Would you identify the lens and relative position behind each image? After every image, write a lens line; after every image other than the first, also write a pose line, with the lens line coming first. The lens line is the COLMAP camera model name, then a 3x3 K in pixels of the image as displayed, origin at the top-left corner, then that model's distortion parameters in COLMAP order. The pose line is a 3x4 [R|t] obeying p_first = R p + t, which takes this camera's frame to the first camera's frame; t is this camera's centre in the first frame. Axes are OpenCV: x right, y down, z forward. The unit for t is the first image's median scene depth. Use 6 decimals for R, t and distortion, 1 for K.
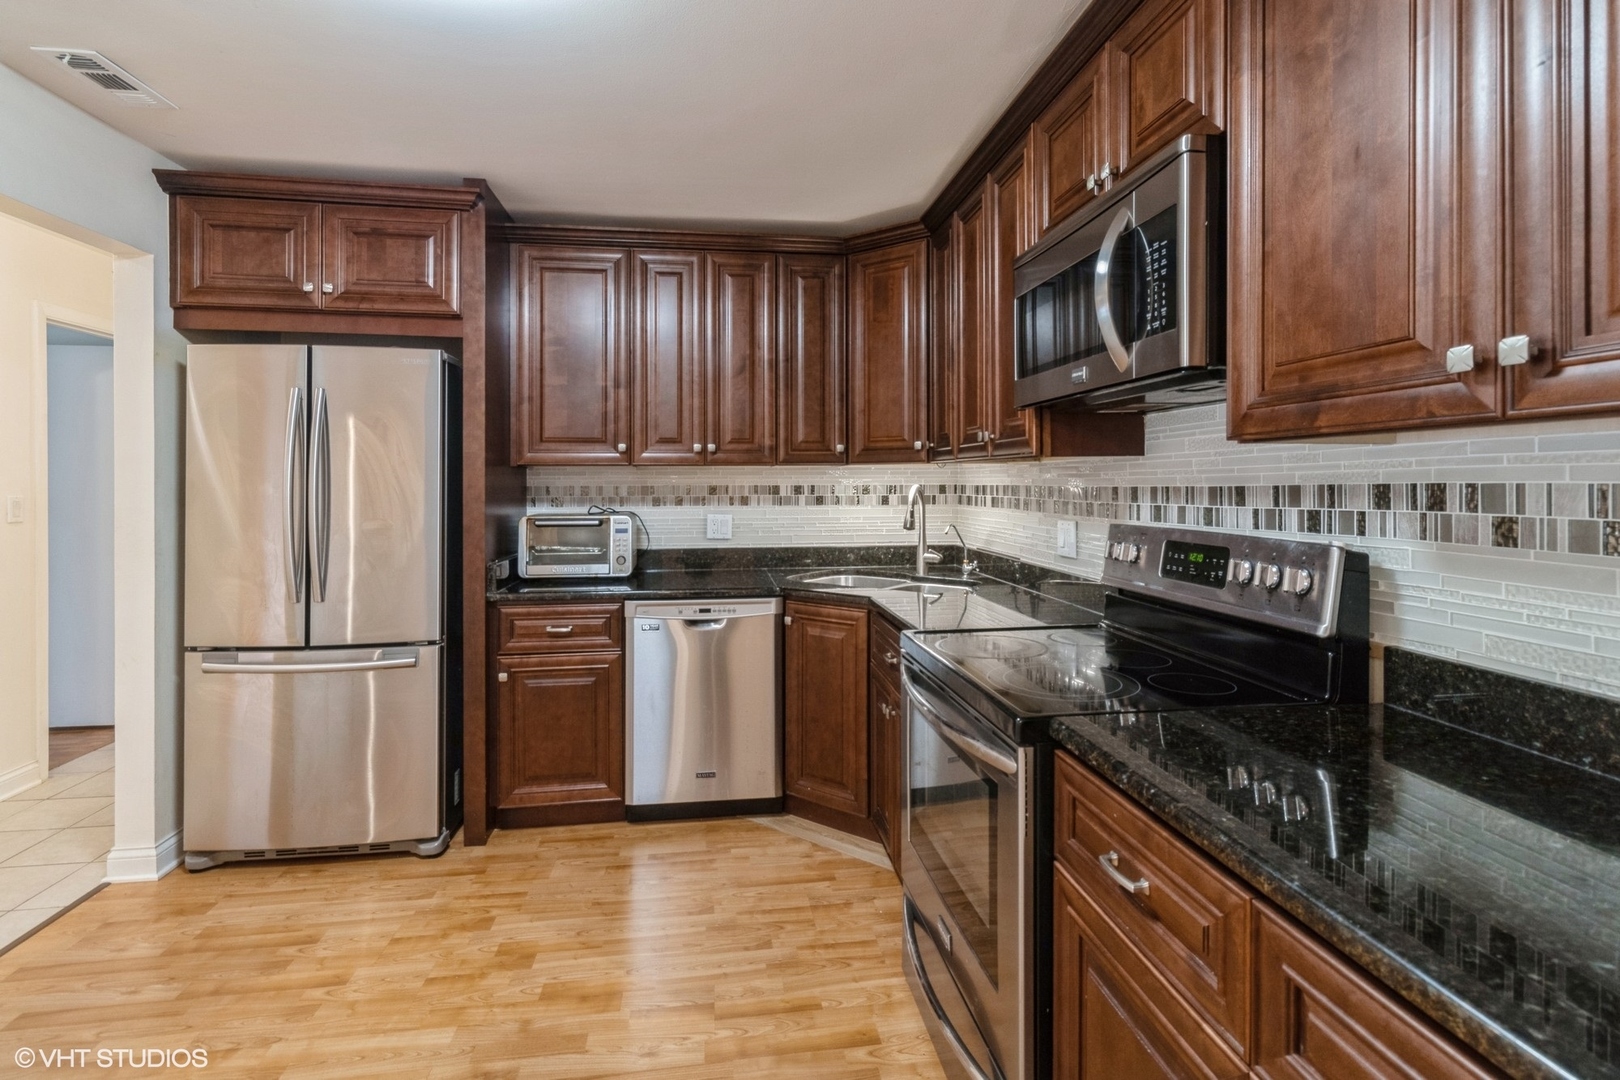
lens RADIAL K [[753.4, 0, 807.2], [0, 753.4, 478.9], [0, 0, 1]] dist [0.001549, 0.000040]
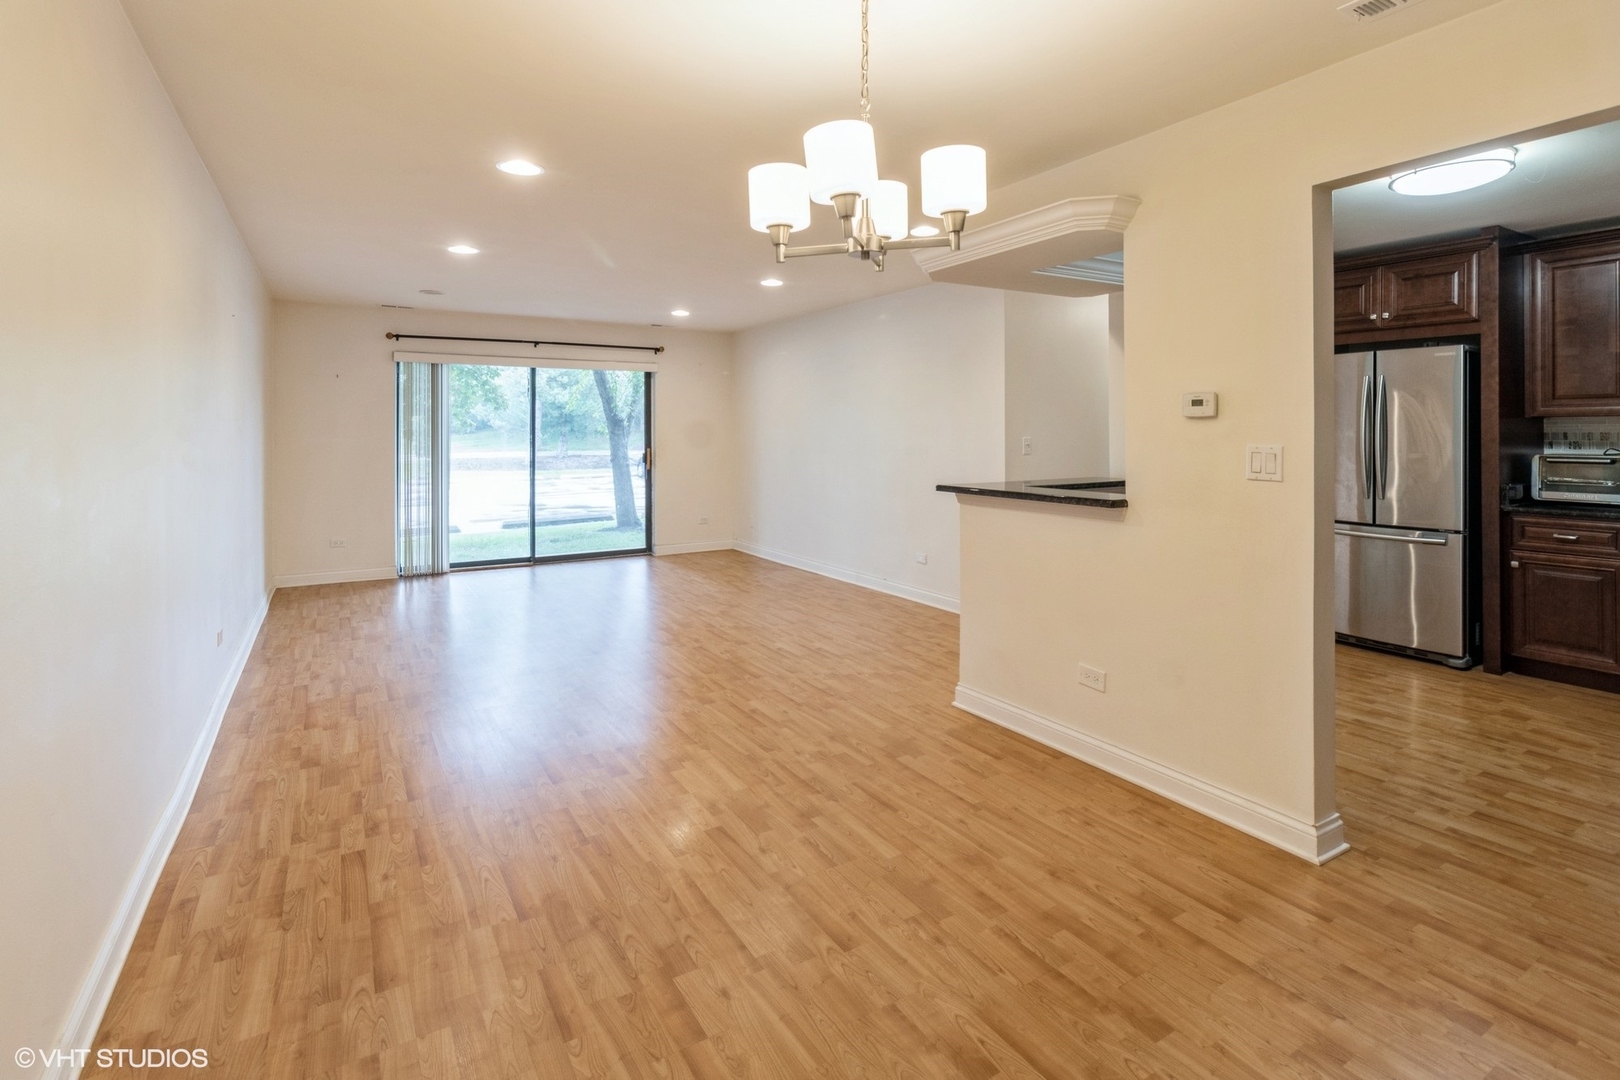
lens RADIAL K [[777.1, 0, 811.5], [0, 777.1, 432.0], [0, 0, 1]] dist [0.001983, 0.000614]
pose [[0.401196, -0.001224, -0.915992, 0.430529], [0.003906, 0.999992, 0.000374, 0.003589], [0.915984, -0.003728, 0.401197, -0.848718]]
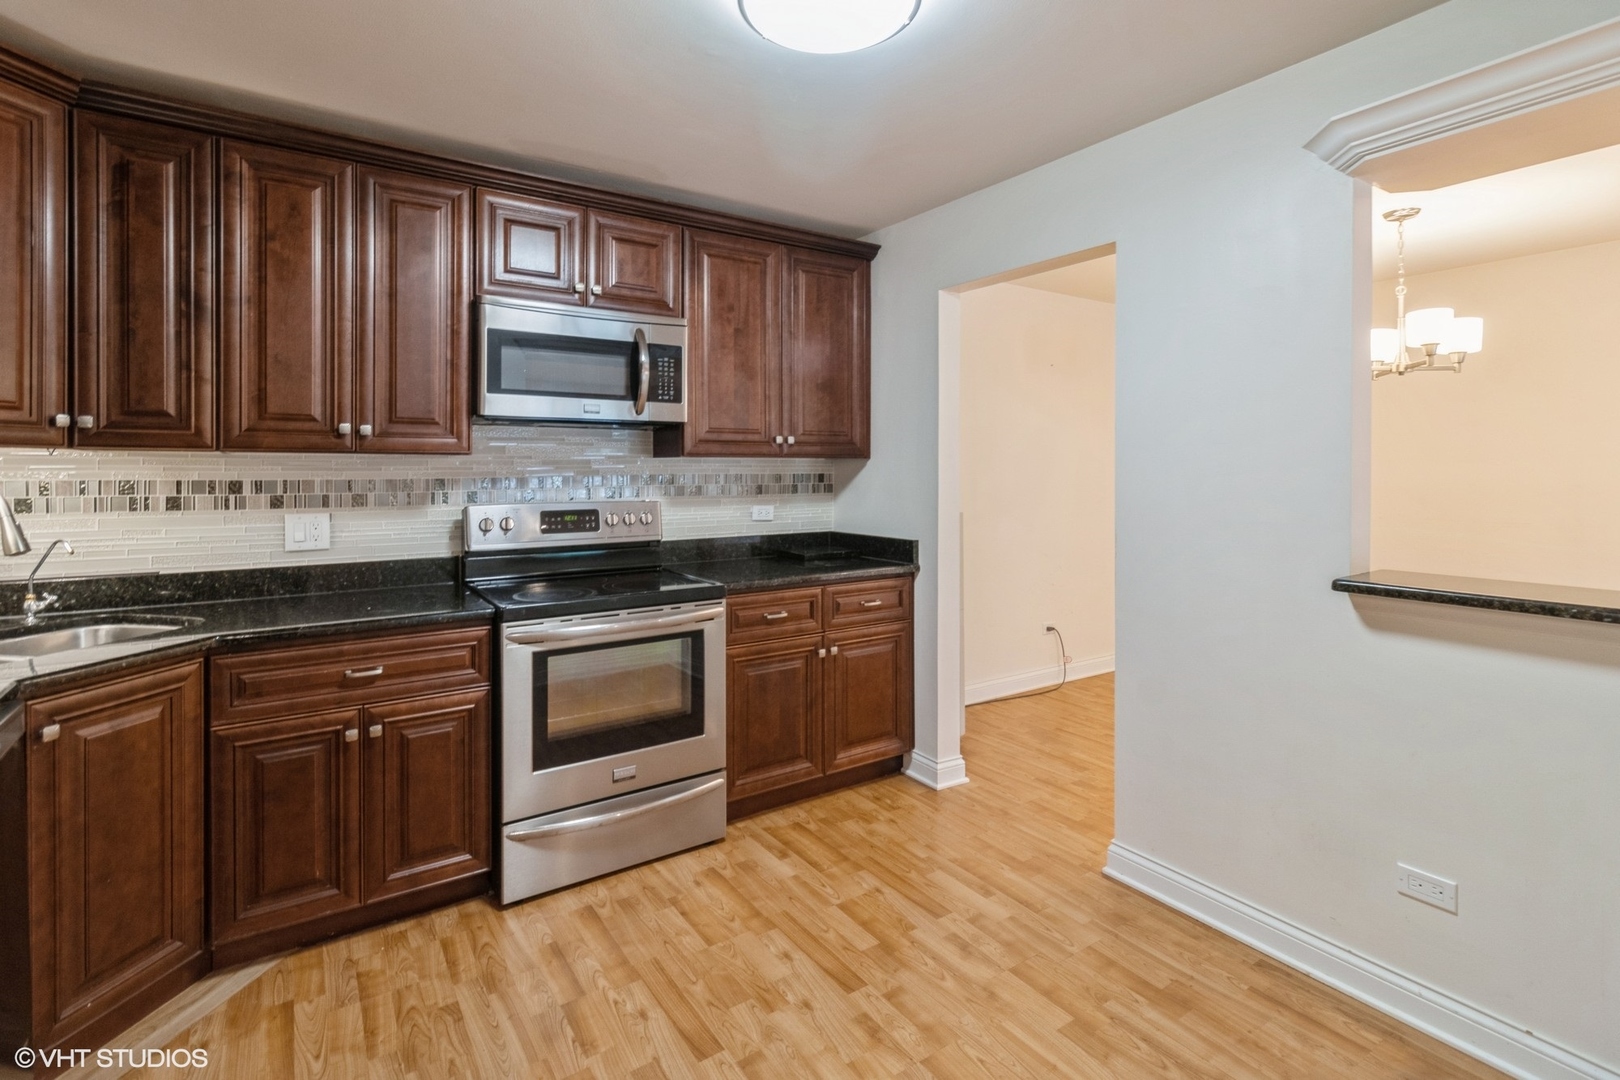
lens RADIAL K [[753.4, 0, 807.2], [0, 753.4, 478.9], [0, 0, 1]] dist [0.001549, 0.000040]
pose [[-0.437765, 0.001124, 0.899089, -0.831457], [0.002838, 0.999996, 0.000131, 0.010223], [-0.899085, 0.002609, -0.437767, 0.829003]]
